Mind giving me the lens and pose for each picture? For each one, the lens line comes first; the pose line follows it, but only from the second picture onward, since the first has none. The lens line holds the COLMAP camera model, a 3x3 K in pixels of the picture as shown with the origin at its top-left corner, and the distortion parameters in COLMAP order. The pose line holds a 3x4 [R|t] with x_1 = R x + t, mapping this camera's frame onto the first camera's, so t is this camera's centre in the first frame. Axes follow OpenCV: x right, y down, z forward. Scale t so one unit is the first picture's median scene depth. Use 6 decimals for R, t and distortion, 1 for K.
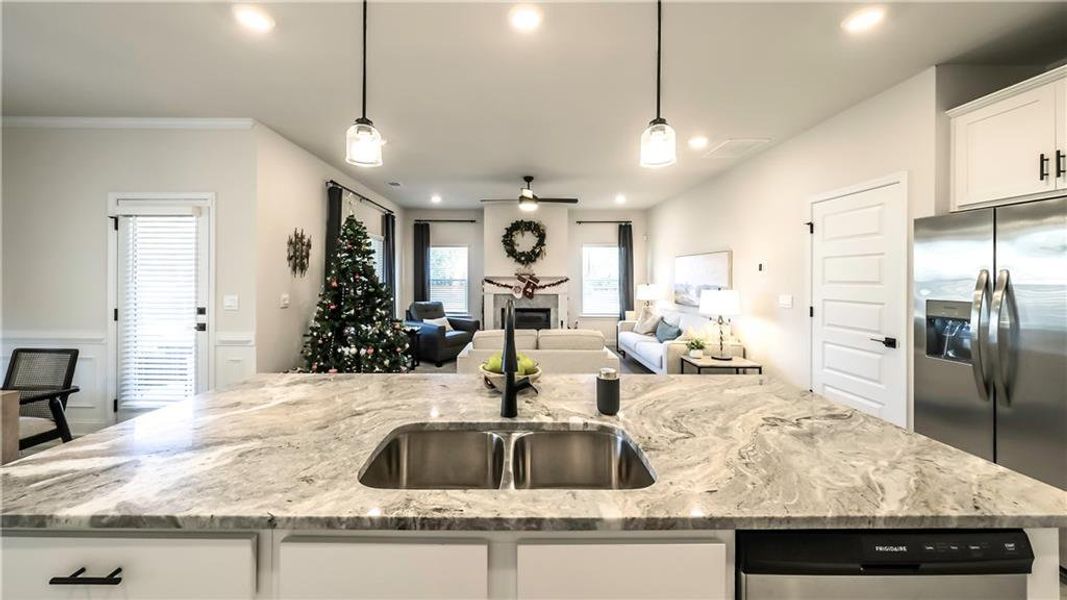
lens RADIAL K [[380.1, 0, 524.9], [0, 380.1, 277.6], [0, 0, 1]] dist [-0.000758, -0.000091]
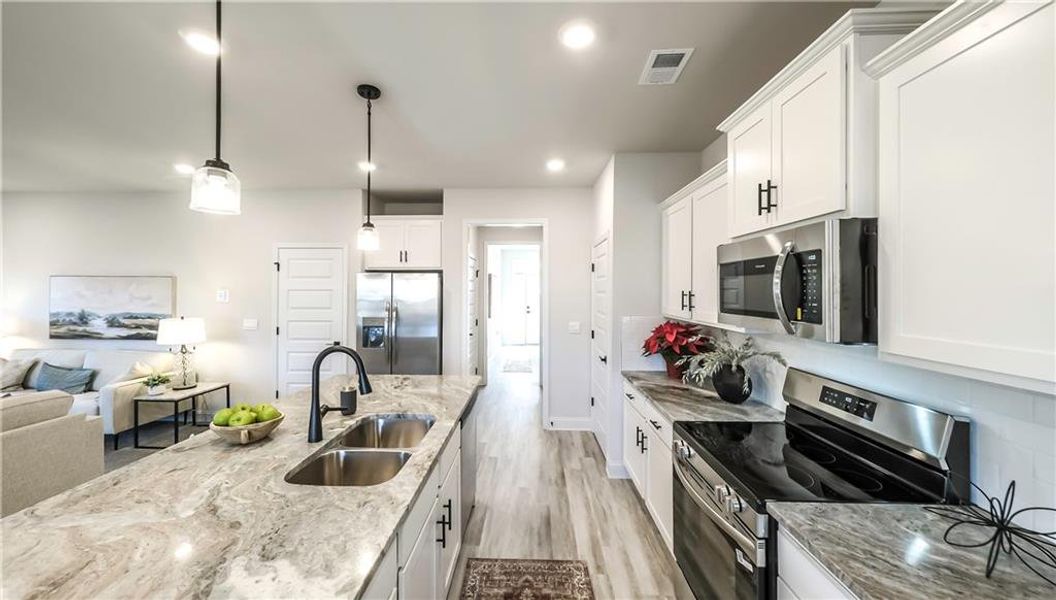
lens RADIAL K [[378.8, 0, 512.0], [0, 378.8, 289.6], [0, 0, 1]] dist [-0.004364, -0.000129]
pose [[0.059821, 0.001117, 0.998208, -0.410183], [-0.001870, 0.999998, -0.001007, -0.042899], [-0.998207, -0.001806, 0.059823, 0.093234]]
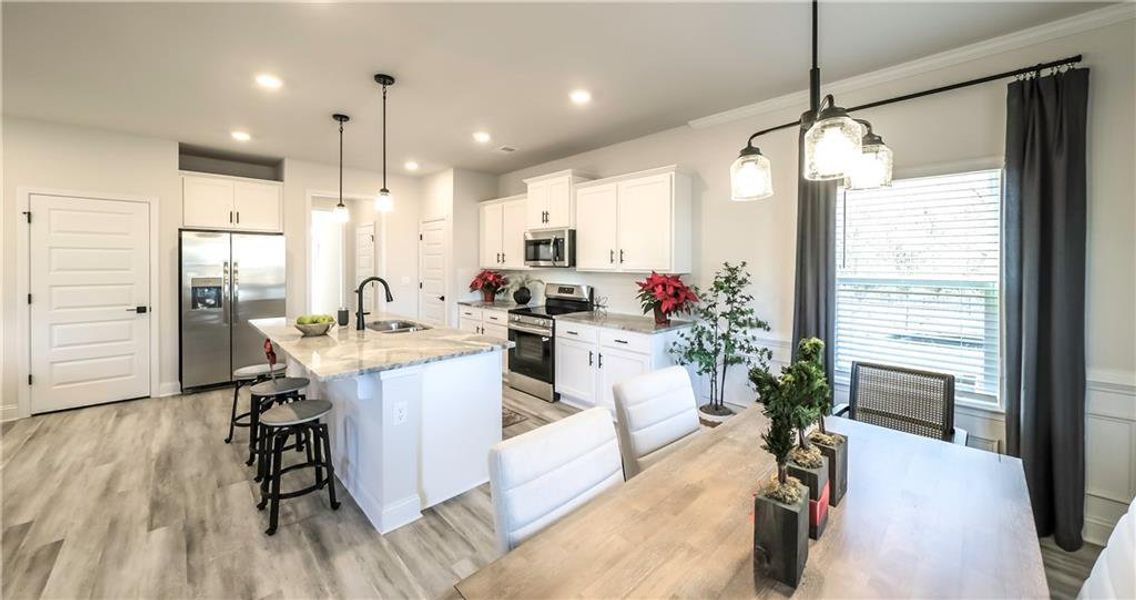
lens RADIAL K [[401.9, 0, 575.1], [0, 401.9, 269.5], [0, 0, 1]] dist [0.000698, -0.000076]
pose [[-0.696510, -0.017305, 0.717338, -0.862965], [-0.004476, 0.999794, 0.019774, -0.014985], [-0.717533, 0.010562, -0.696444, 0.569921]]
